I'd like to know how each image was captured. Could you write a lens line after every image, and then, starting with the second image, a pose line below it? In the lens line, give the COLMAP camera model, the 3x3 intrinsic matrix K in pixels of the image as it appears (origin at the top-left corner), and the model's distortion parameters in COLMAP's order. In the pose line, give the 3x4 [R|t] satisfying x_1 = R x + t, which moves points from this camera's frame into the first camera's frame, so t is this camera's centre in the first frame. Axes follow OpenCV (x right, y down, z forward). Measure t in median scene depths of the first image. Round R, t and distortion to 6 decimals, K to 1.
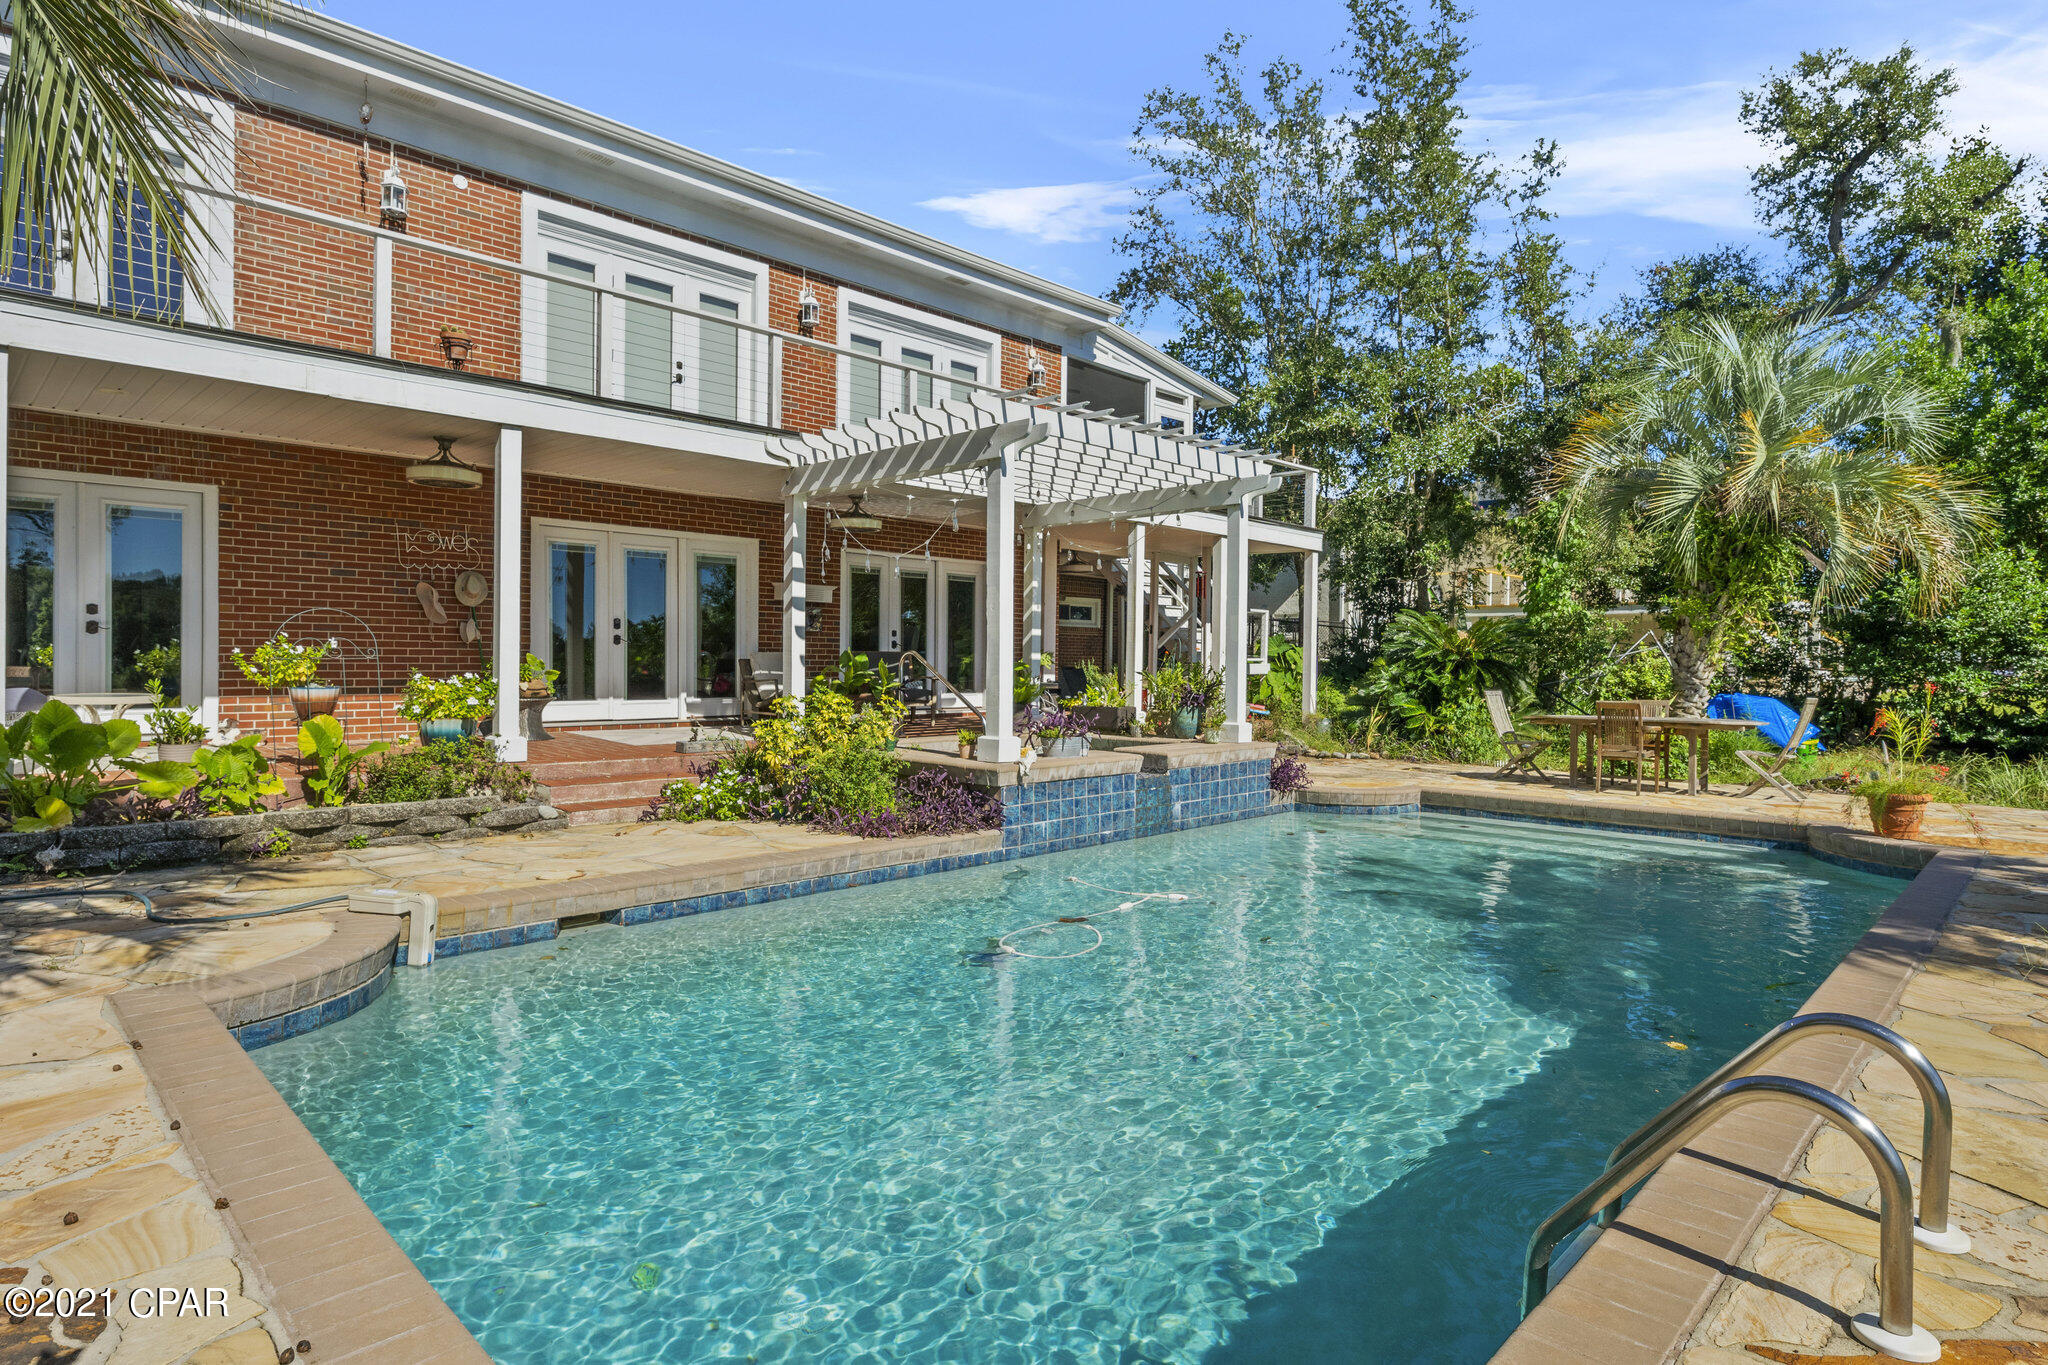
lens RADIAL K [[1108.0, 0, 1024.7], [0, 1108.0, 676.8], [0, 0, 1]] dist [-0.002396, -0.000817]
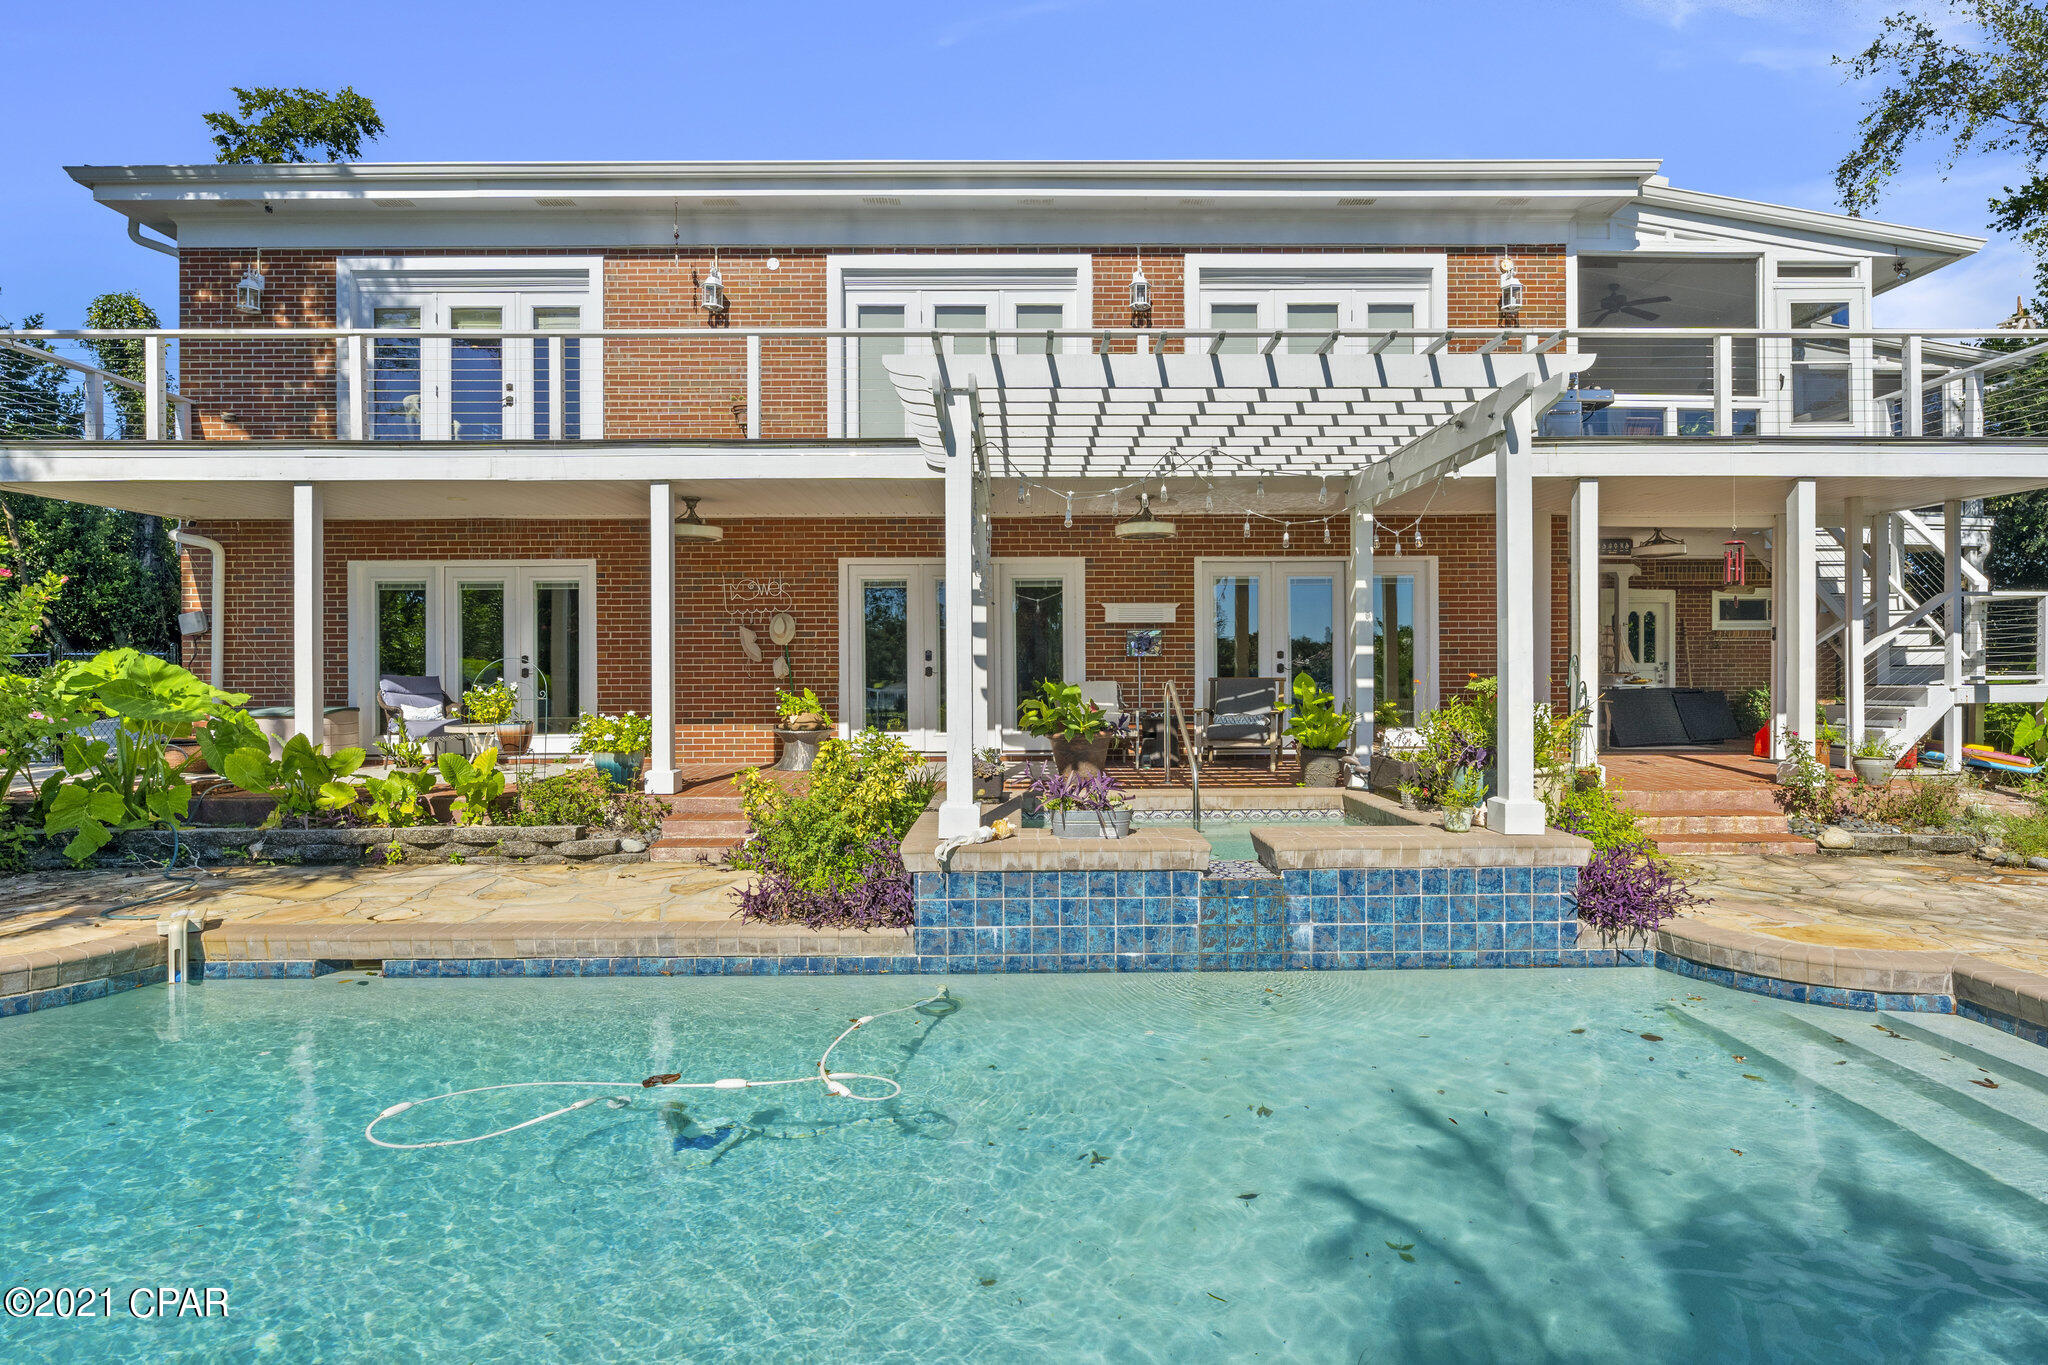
lens RADIAL K [[1041.5, 0, 1020.4], [0, 1041.5, 685.2], [0, 0, 1]] dist [-0.002775, -0.000398]
pose [[0.707816, -0.011001, -0.706312, 0.404662], [0.002803, 0.999915, -0.012764, -0.010663], [0.706392, 0.007055, 0.707786, 0.445359]]
